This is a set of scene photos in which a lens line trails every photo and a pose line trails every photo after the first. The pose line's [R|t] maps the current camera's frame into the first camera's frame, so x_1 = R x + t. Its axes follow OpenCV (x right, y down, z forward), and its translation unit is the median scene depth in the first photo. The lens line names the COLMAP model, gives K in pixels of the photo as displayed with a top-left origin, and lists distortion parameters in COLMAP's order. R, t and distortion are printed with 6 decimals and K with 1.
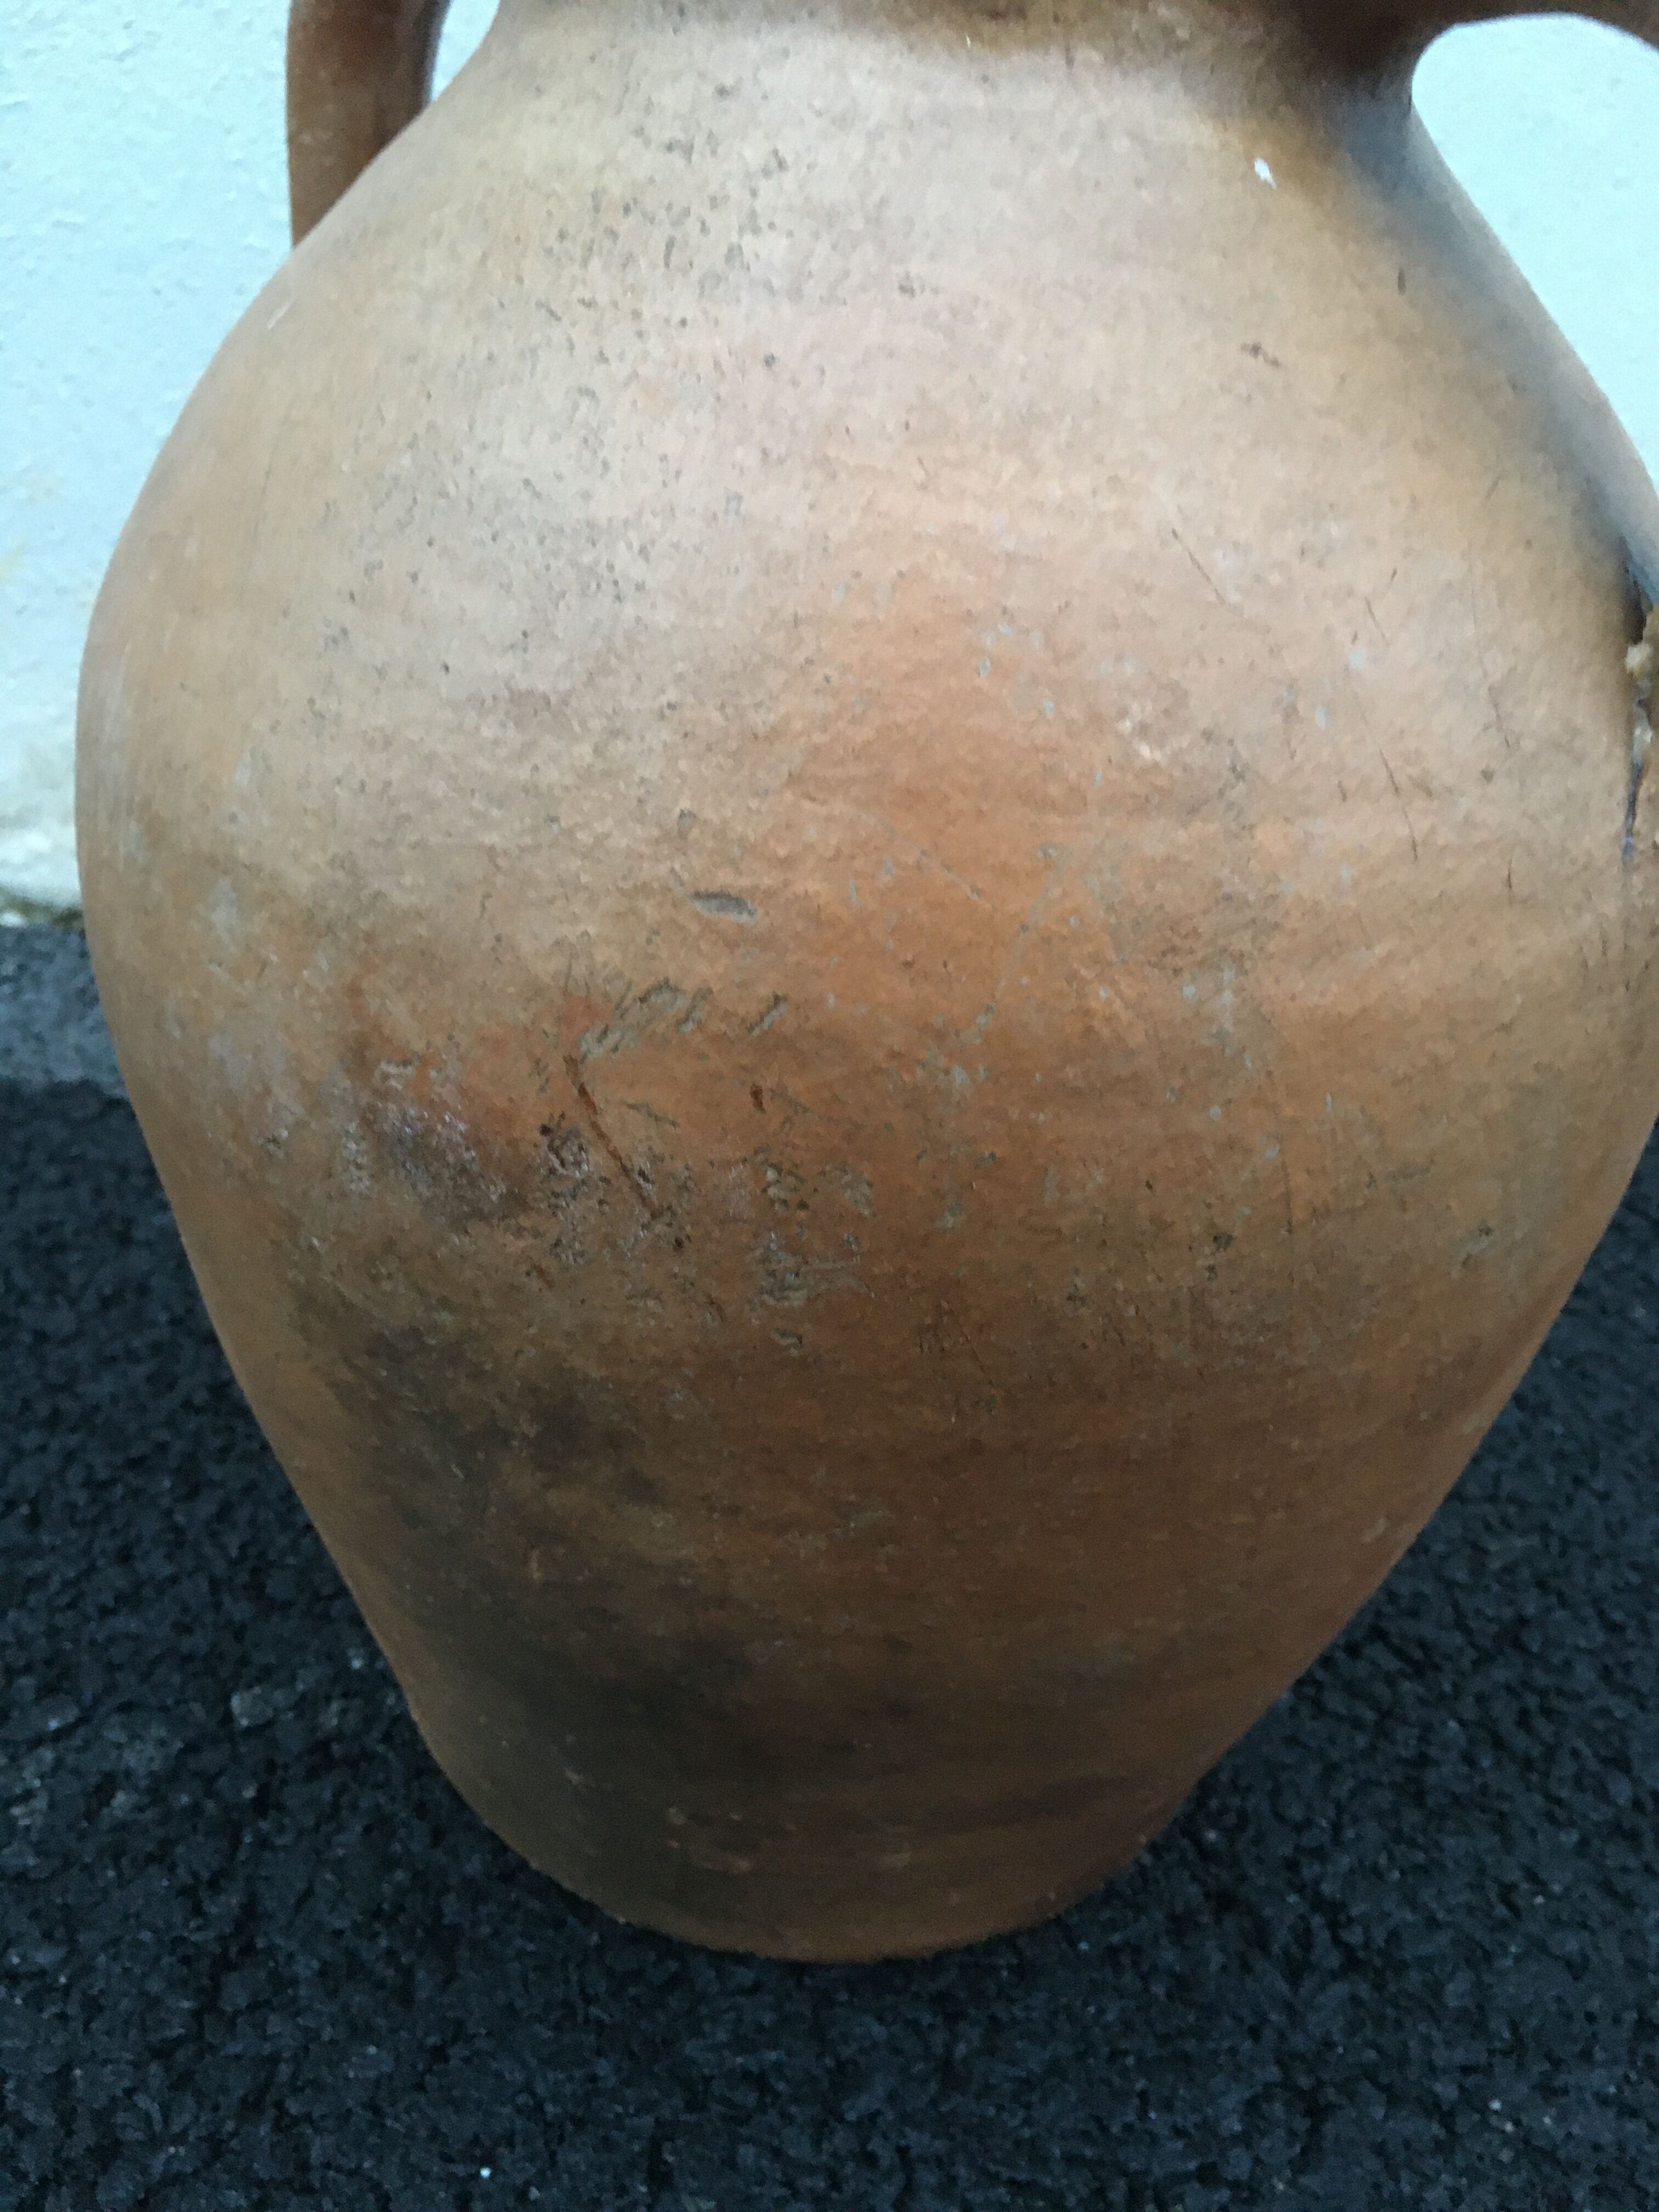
lens RADIAL K [[1883.3, 0, 829.5], [0, 1883.3, 1106.0], [0, 0, 1]] dist [0.038276, -0.064417]
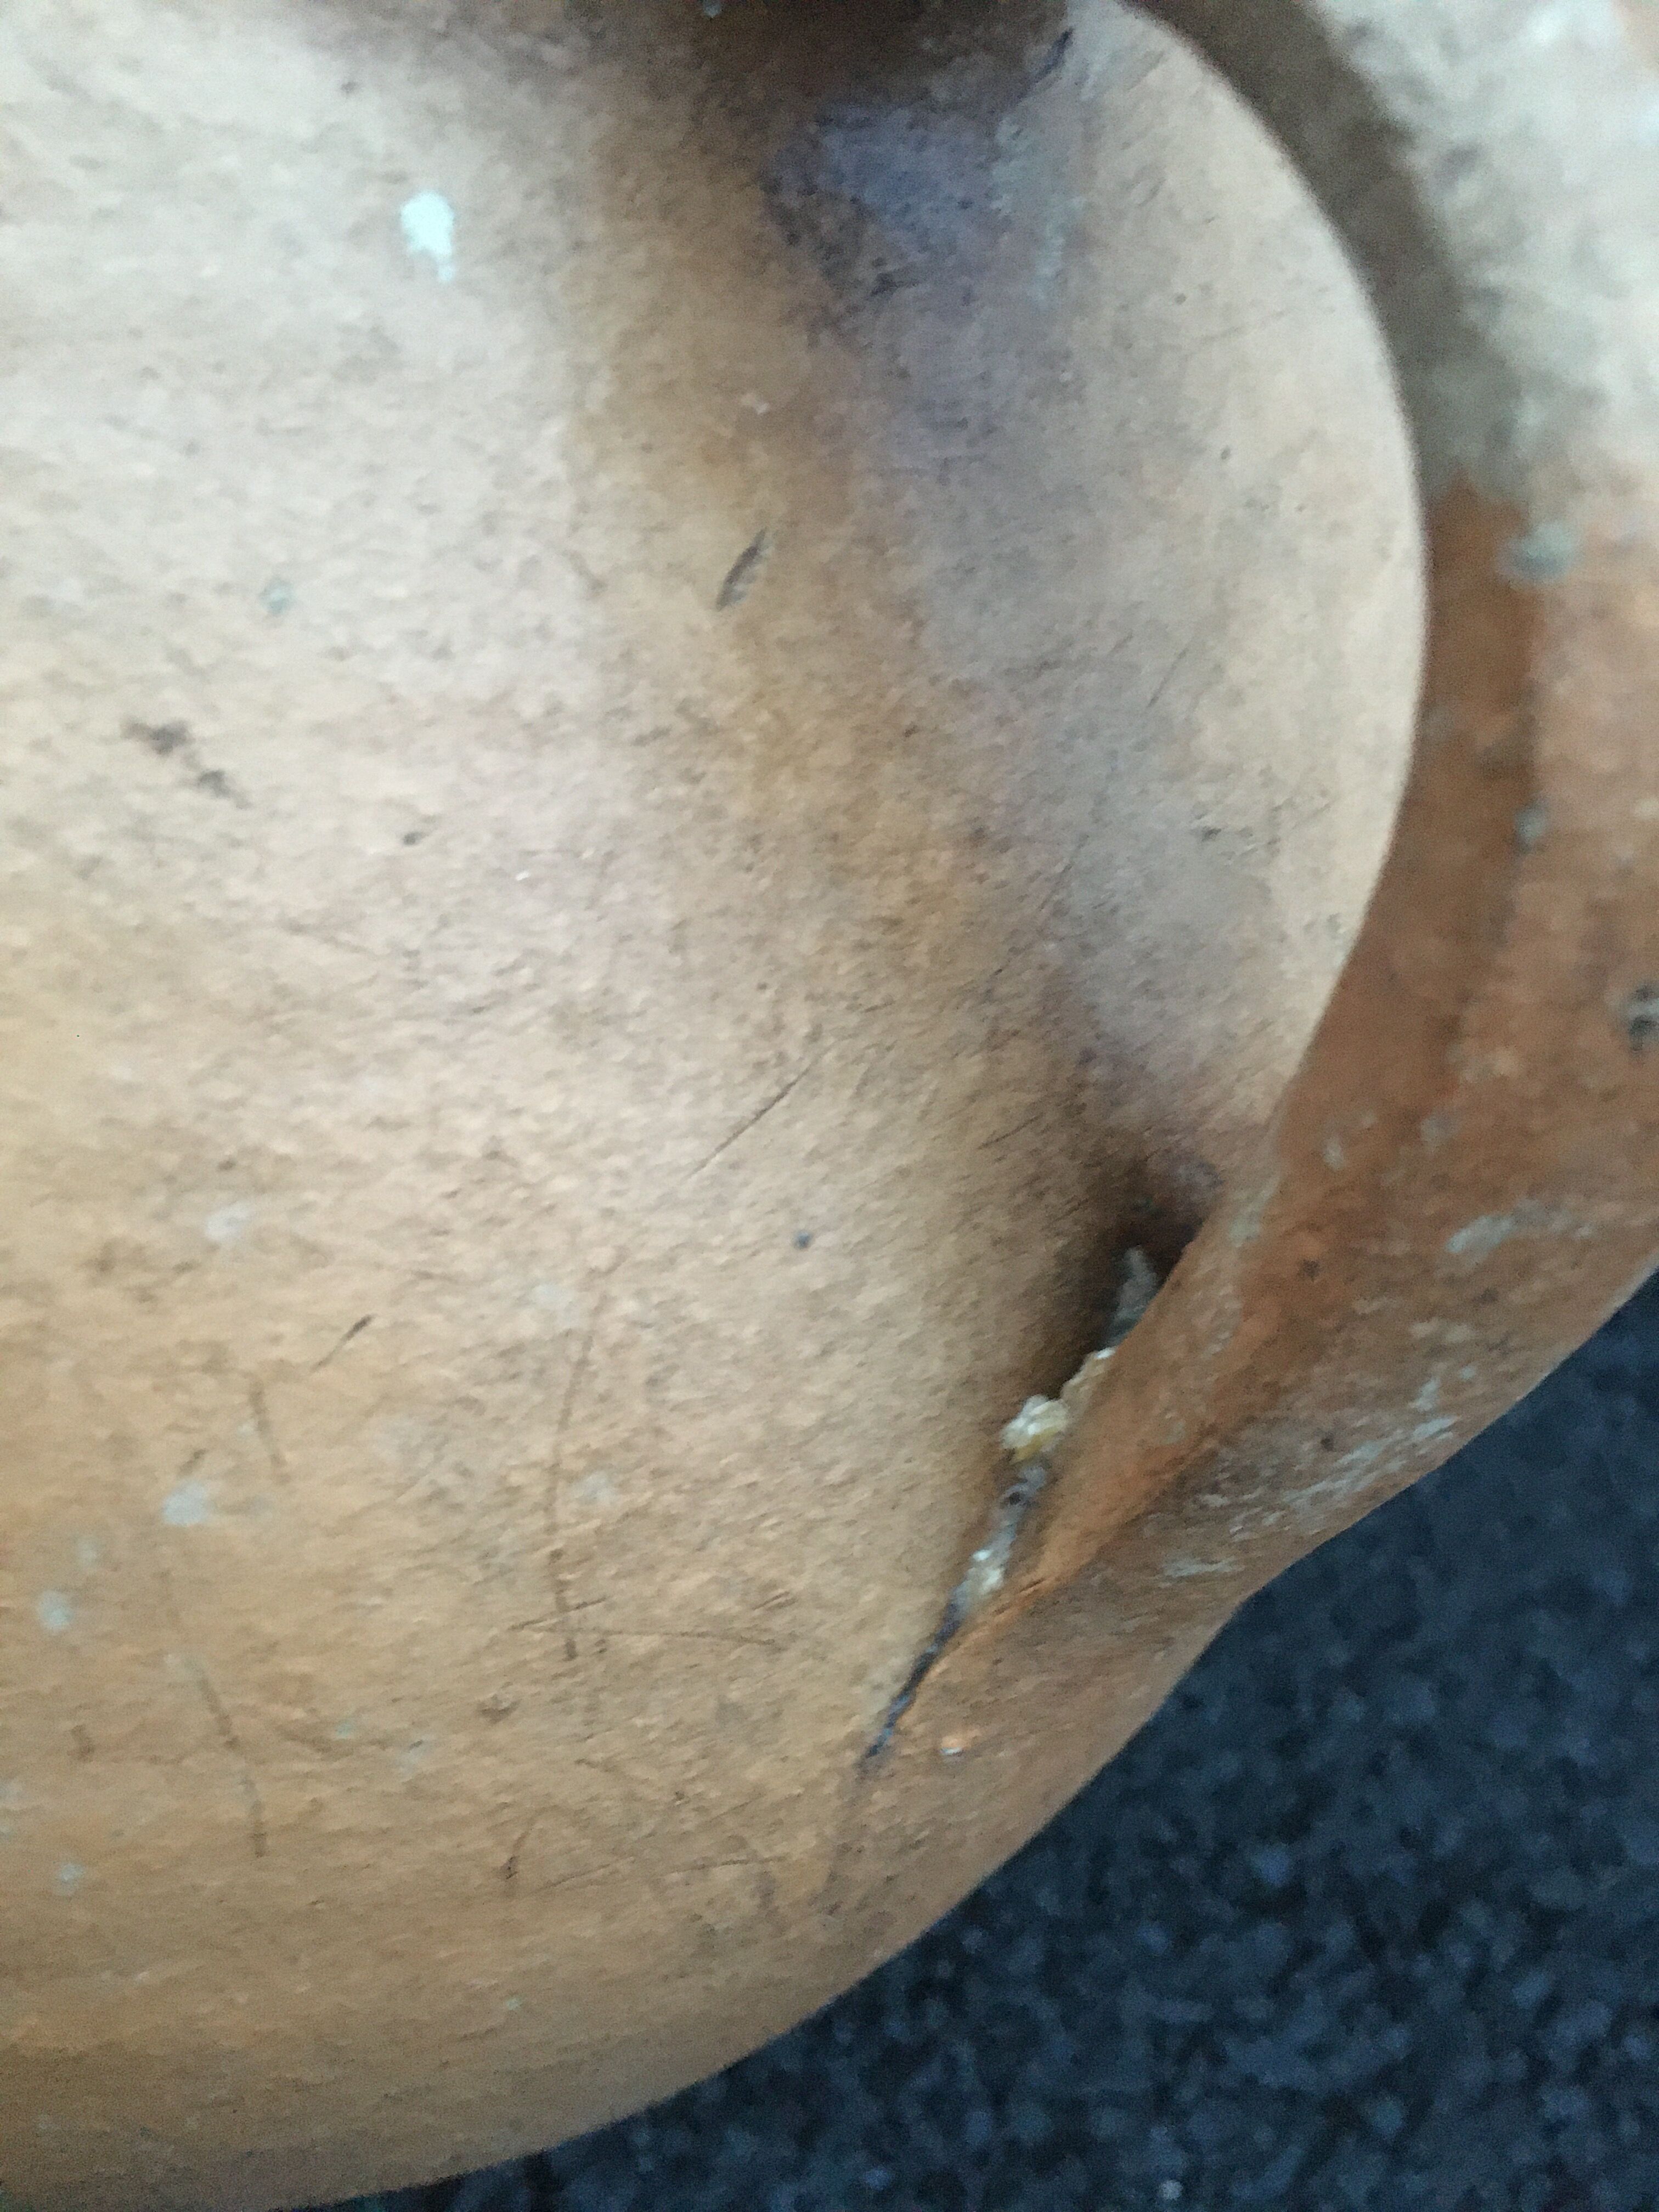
lens RADIAL K [[1883.3, 0, 829.5], [0, 1883.3, 1106.0], [0, 0, 1]] dist [0.038276, -0.064417]
pose [[0.946138, 0.323761, -0.001658, 0.370810], [-0.307799, 0.901056, 0.305546, -0.476795], [0.100418, -0.288578, 0.952176, 0.579615]]
